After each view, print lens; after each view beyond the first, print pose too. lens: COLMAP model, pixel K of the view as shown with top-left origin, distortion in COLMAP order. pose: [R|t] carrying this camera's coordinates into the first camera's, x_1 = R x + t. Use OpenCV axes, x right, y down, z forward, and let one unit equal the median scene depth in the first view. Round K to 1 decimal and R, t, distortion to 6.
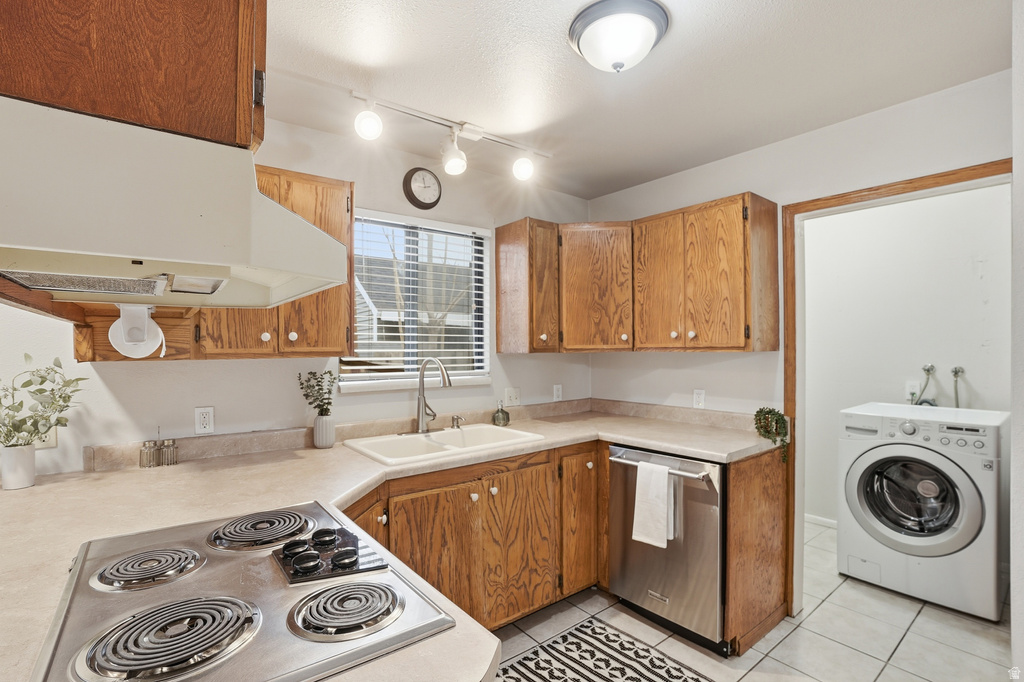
lens RADIAL K [[482.4, 0, 508.3], [0, 482.4, 344.7], [0, 0, 1]] dist [-0.062678, 0.022887]
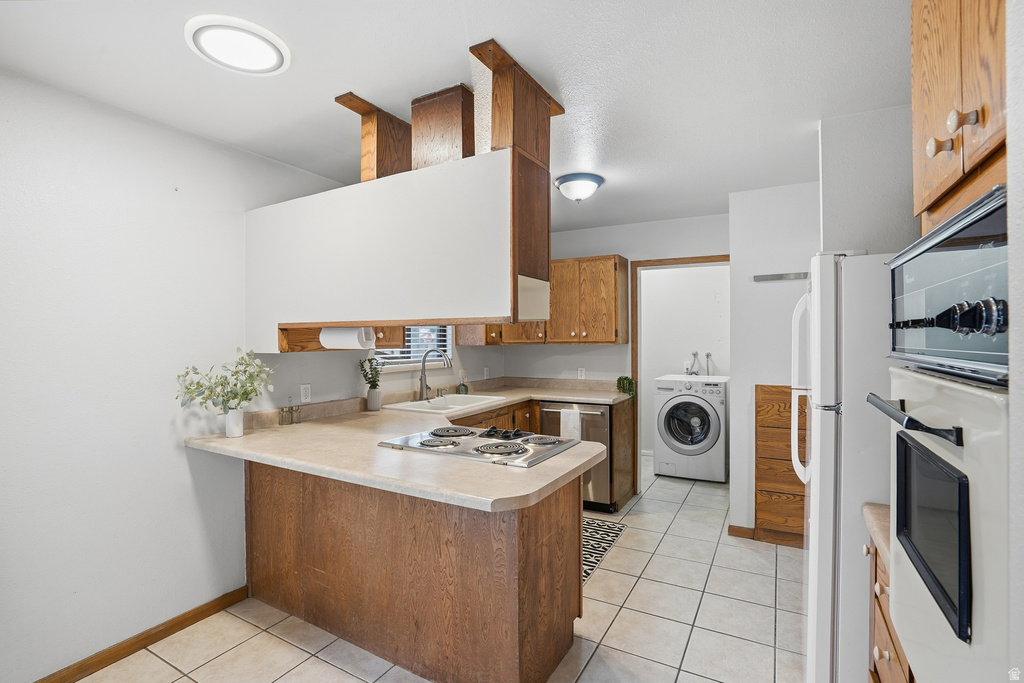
lens RADIAL K [[490.3, 0, 511.4], [0, 490.3, 330.7], [0, 0, 1]] dist [-0.058771, 0.000084]
pose [[0.921448, 0.007726, 0.388424, -0.535757], [-0.002391, 0.999896, -0.014216, -0.008280], [-0.388493, 0.012171, 0.921371, -0.503079]]
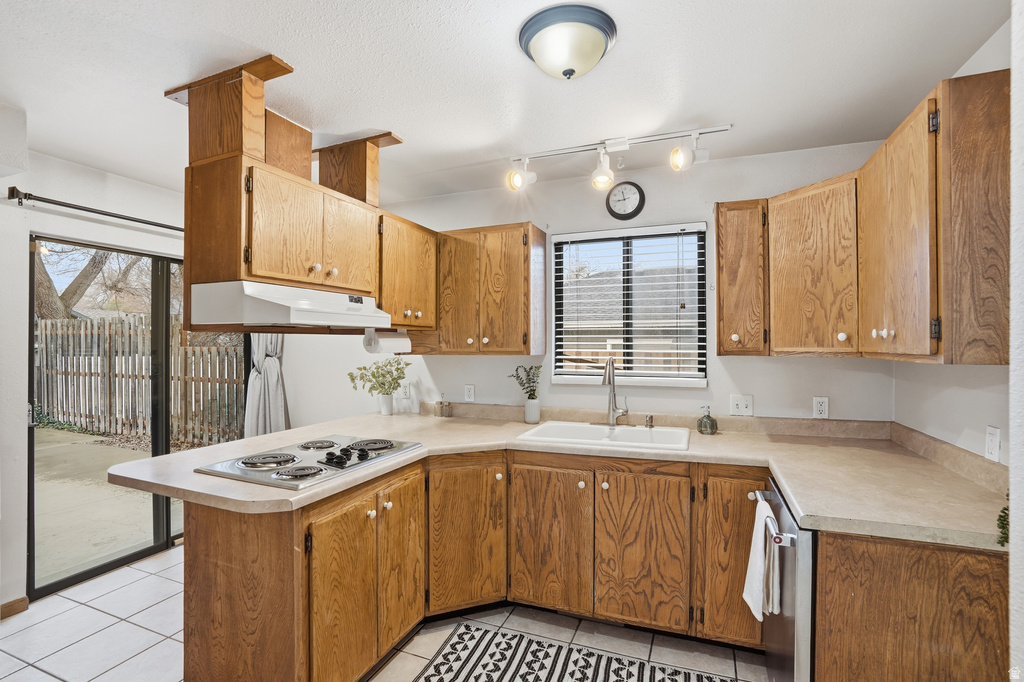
lens RADIAL K [[474.0, 0, 512.0], [0, 474.0, 341.0], [0, 0, 1]] dist [-0.034085, 0.000203]
pose [[0.511365, -0.001110, -0.859363, 0.668044], [0.003375, 0.999994, 0.000717, -0.013396], [0.859357, -0.003267, 0.511366, 0.257537]]
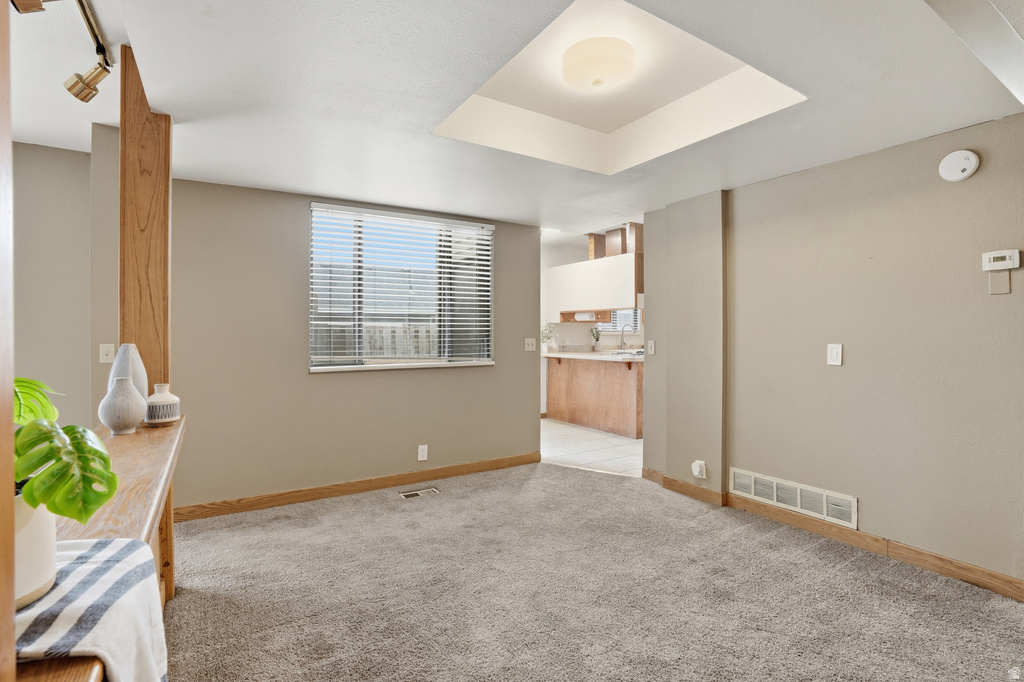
lens RADIAL K [[482.4, 0, 508.3], [0, 482.4, 344.7], [0, 0, 1]] dist [-0.062678, 0.022887]
pose [[0.995300, 0.005982, -0.096653, -0.618399], [-0.003325, 0.999613, 0.027627, 0.076320], [0.096781, -0.027176, 0.994935, -2.103329]]
